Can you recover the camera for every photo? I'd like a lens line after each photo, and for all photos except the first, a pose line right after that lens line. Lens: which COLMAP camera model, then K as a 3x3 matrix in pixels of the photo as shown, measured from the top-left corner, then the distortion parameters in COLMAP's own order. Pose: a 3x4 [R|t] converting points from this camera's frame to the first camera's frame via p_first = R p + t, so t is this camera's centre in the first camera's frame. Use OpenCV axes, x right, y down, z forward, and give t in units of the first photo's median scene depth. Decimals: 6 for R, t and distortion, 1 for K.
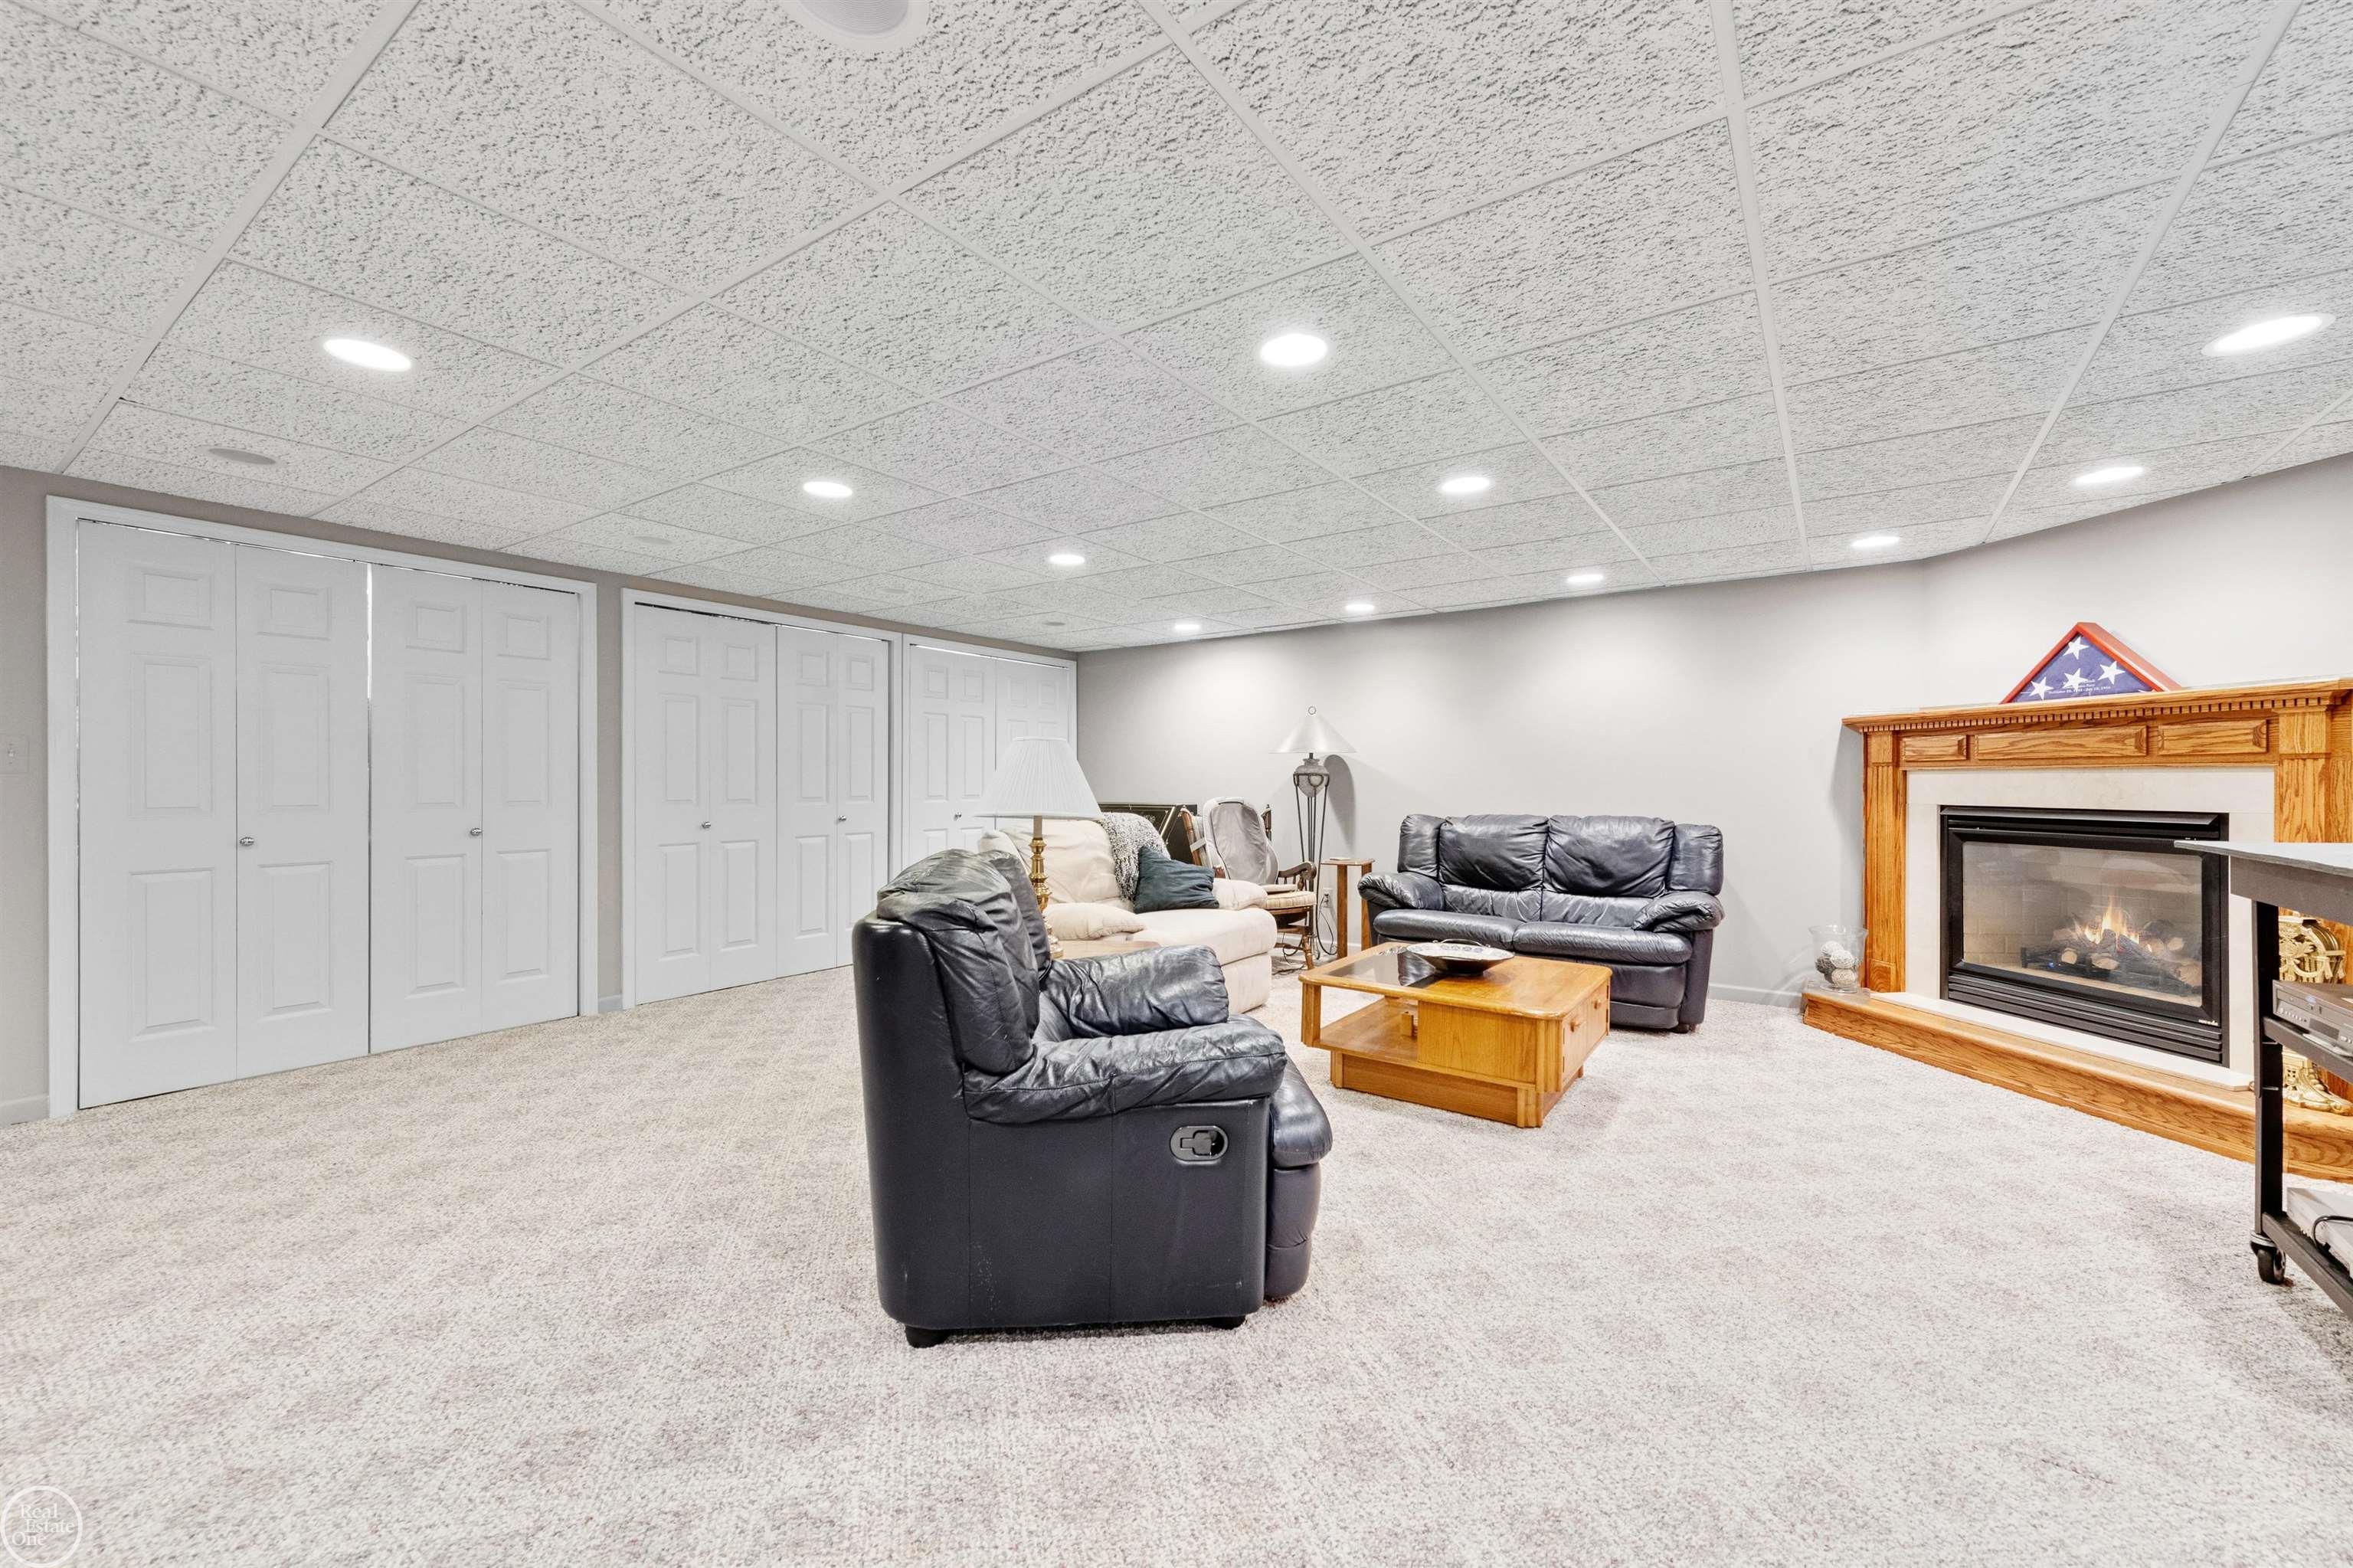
lens RADIAL K [[936.2, 0, 1179.8], [0, 936.2, 779.3], [0, 0, 1]] dist [0.012061, -0.002471]
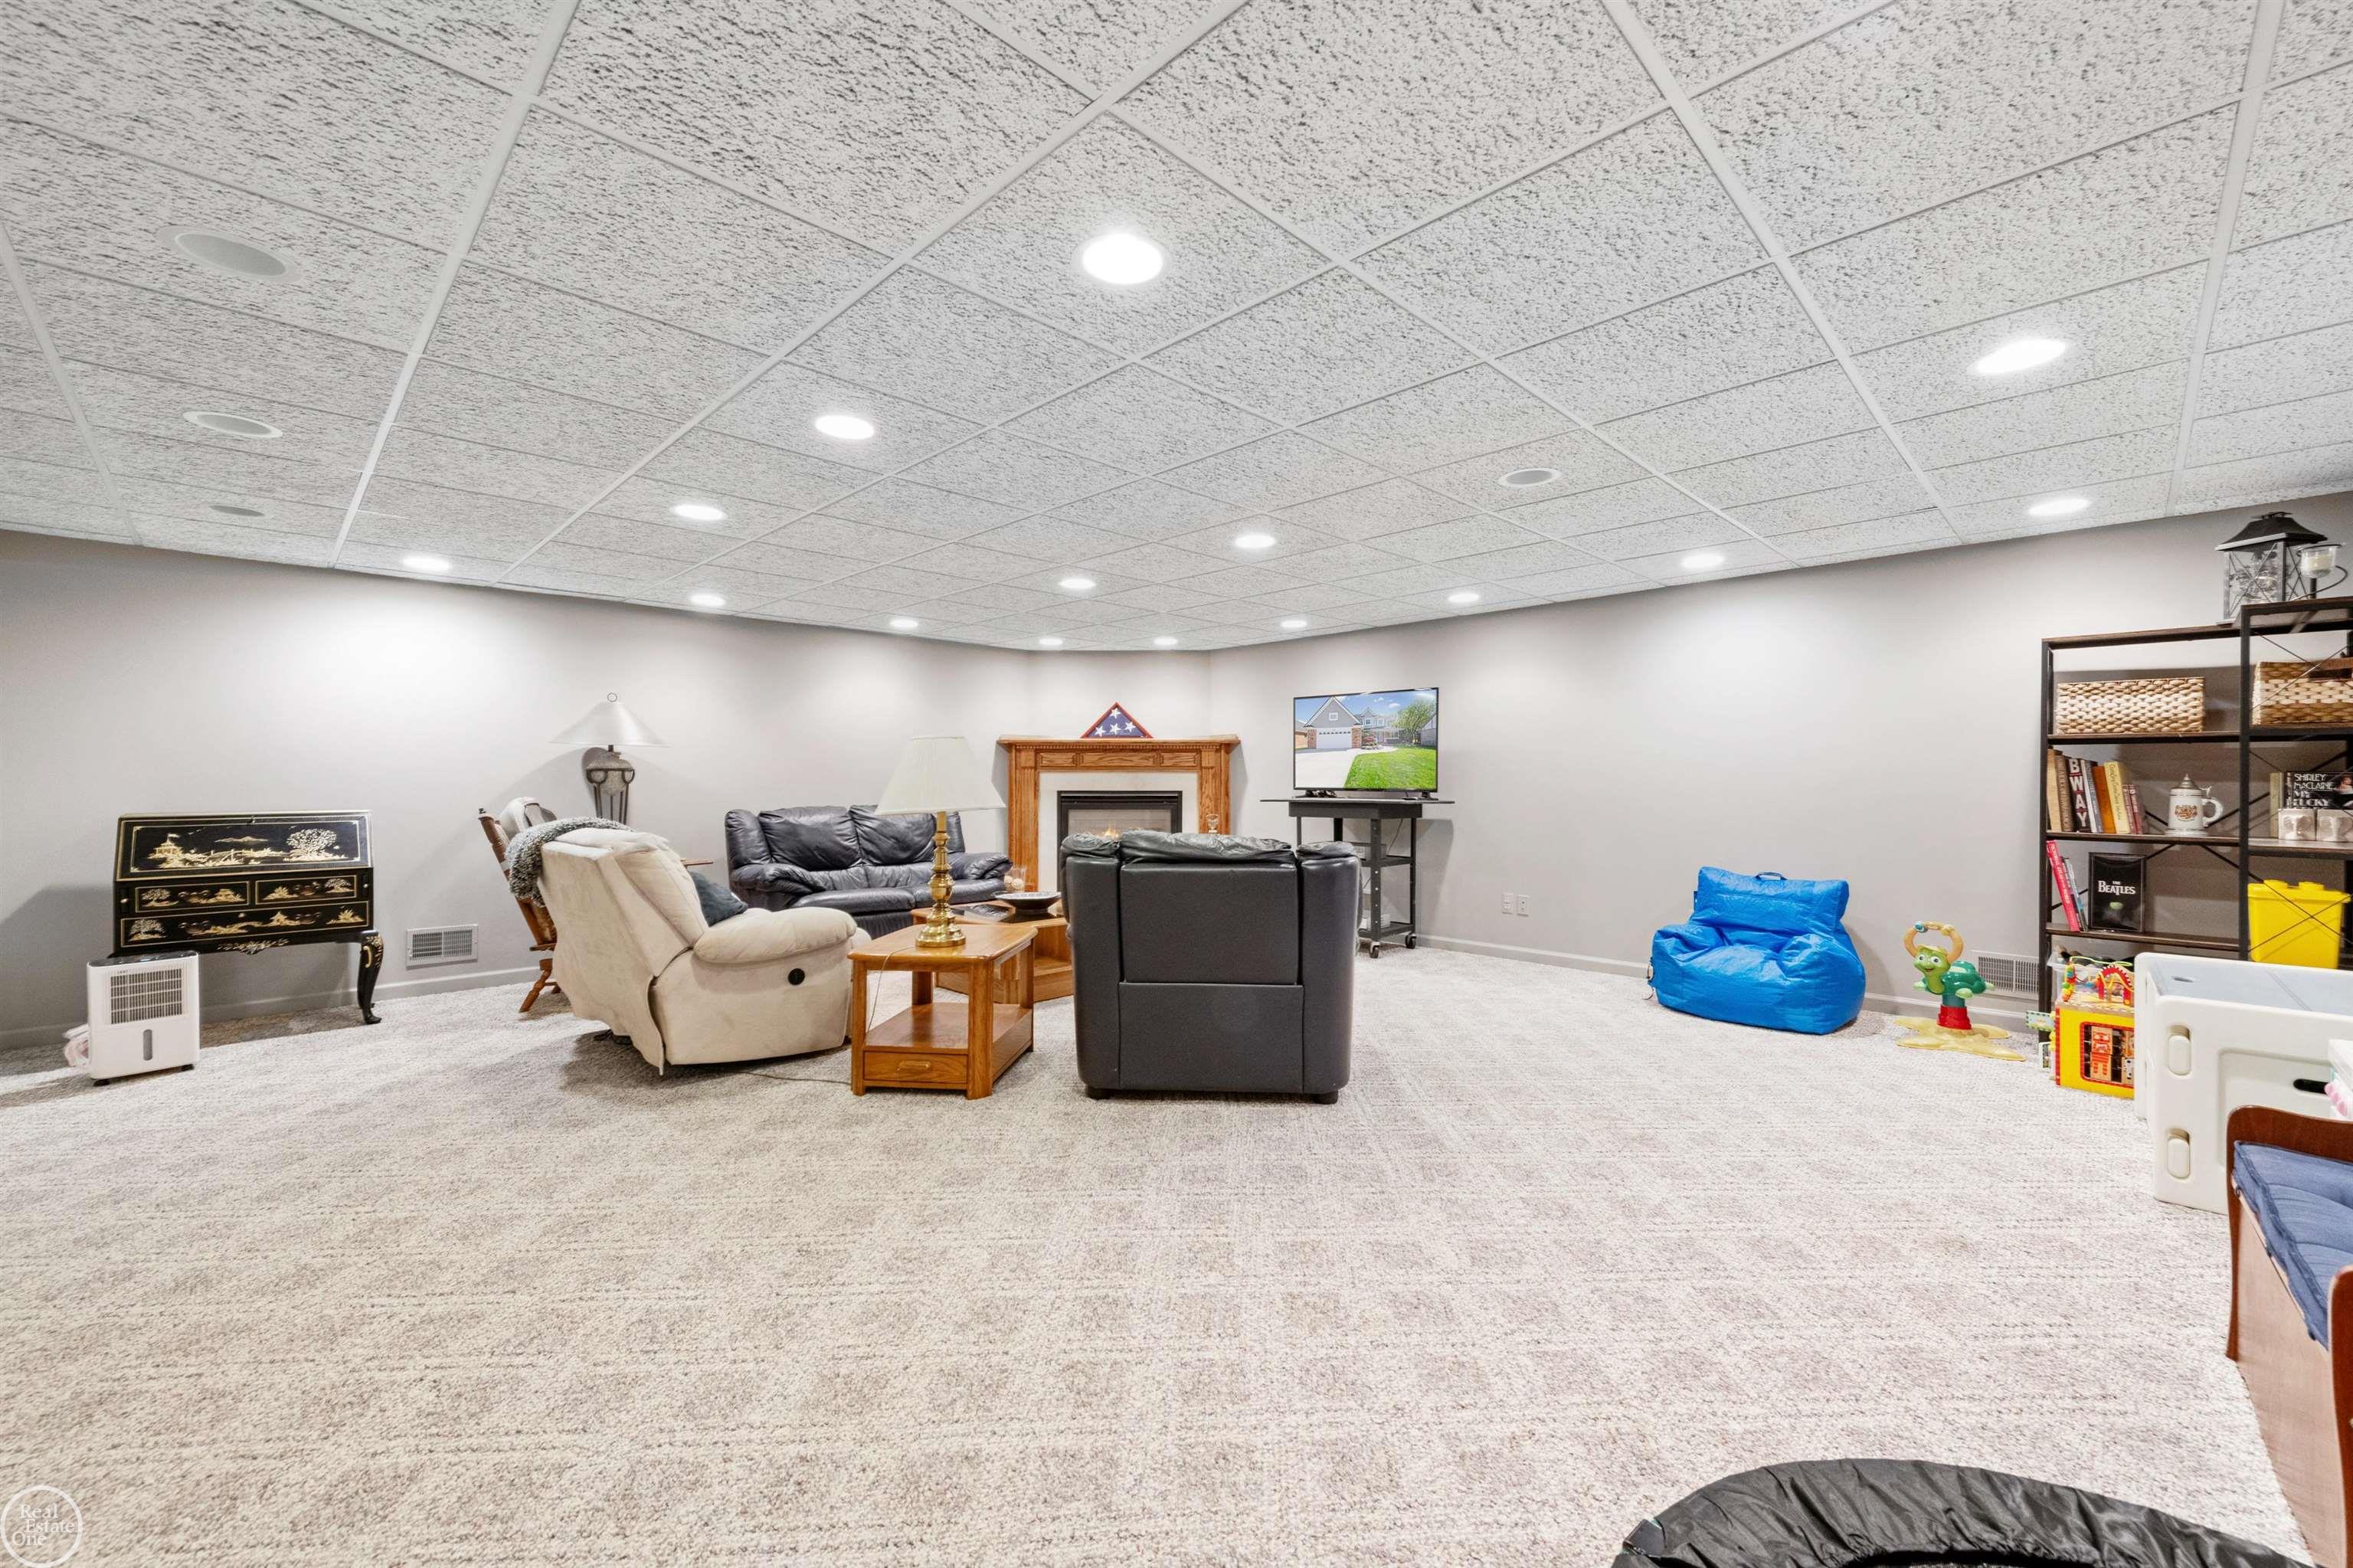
lens RADIAL K [[936.2, 0, 1191.3], [0, 936.2, 780.4], [0, 0, 1]] dist [0.012061, -0.002471]
pose [[0.159522, -0.001985, 0.987192, -1.010265], [-0.001883, 0.999996, 0.002315, 0.002500], [-0.987193, -0.002228, 0.159518, 0.492452]]
